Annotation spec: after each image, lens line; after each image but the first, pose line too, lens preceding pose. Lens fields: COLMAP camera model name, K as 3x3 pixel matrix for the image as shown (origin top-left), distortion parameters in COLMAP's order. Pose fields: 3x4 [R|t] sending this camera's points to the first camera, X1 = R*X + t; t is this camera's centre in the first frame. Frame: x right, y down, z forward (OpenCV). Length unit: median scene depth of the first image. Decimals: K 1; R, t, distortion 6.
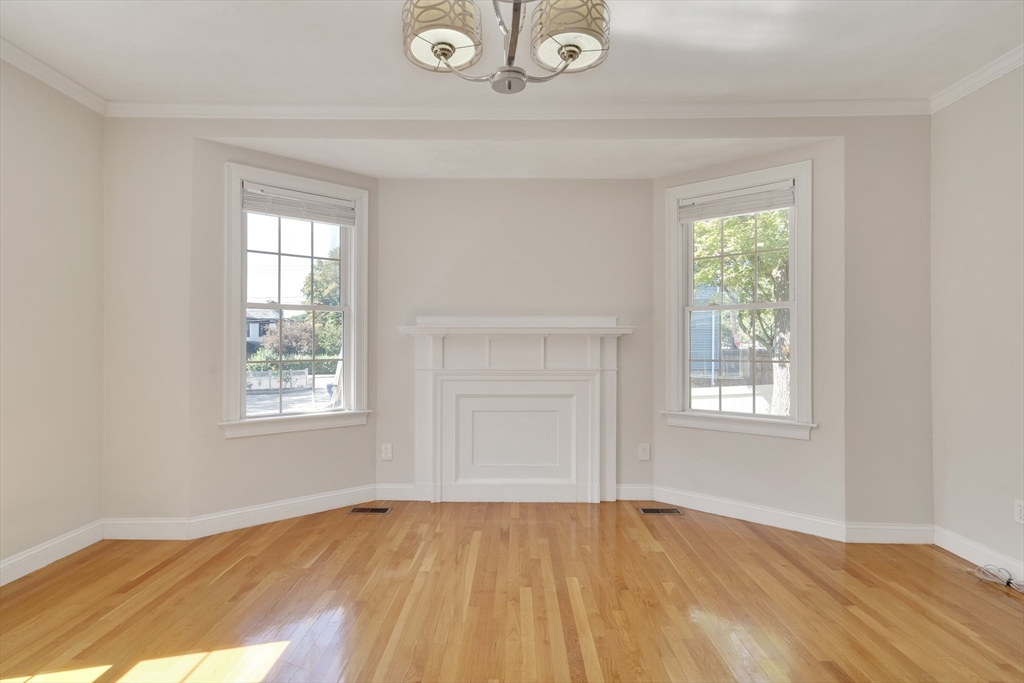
lens RADIAL K [[509.5, 0, 509.8], [0, 509.5, 347.4], [0, 0, 1]] dist [0.000872, 0.000356]
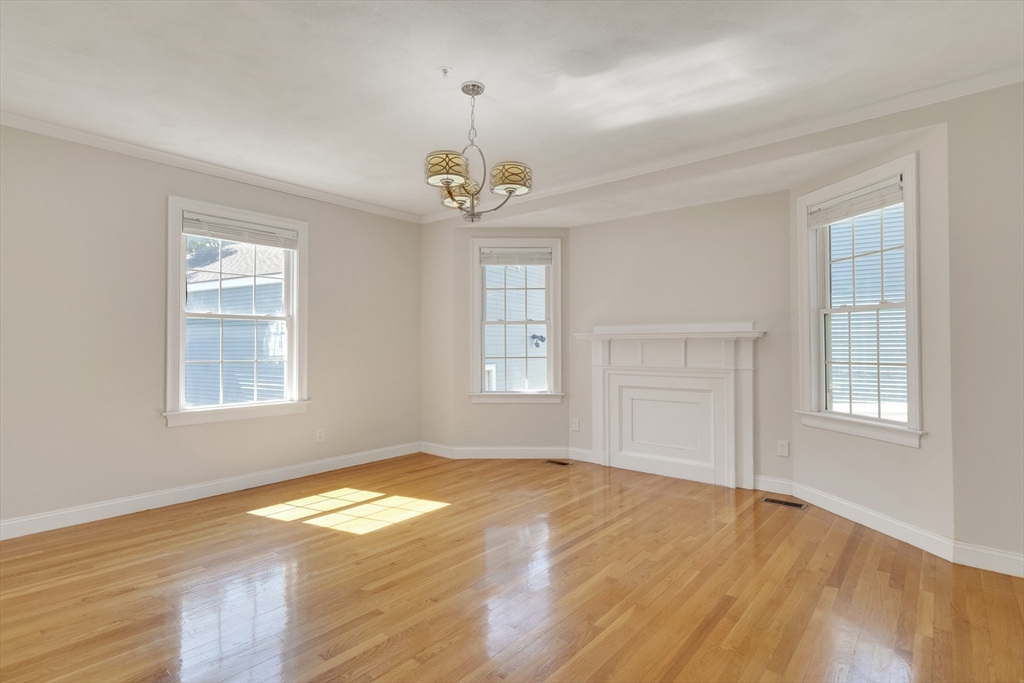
lens RADIAL K [[495.1, 0, 518.5], [0, 495.1, 347.8], [0, 0, 1]] dist [-0.000778, 0.000175]
pose [[0.781669, 0.000282, -0.623694, 0.490924], [-0.001299, 0.999998, -0.001176, -0.001263], [0.623692, 0.001729, 0.781668, -0.149740]]
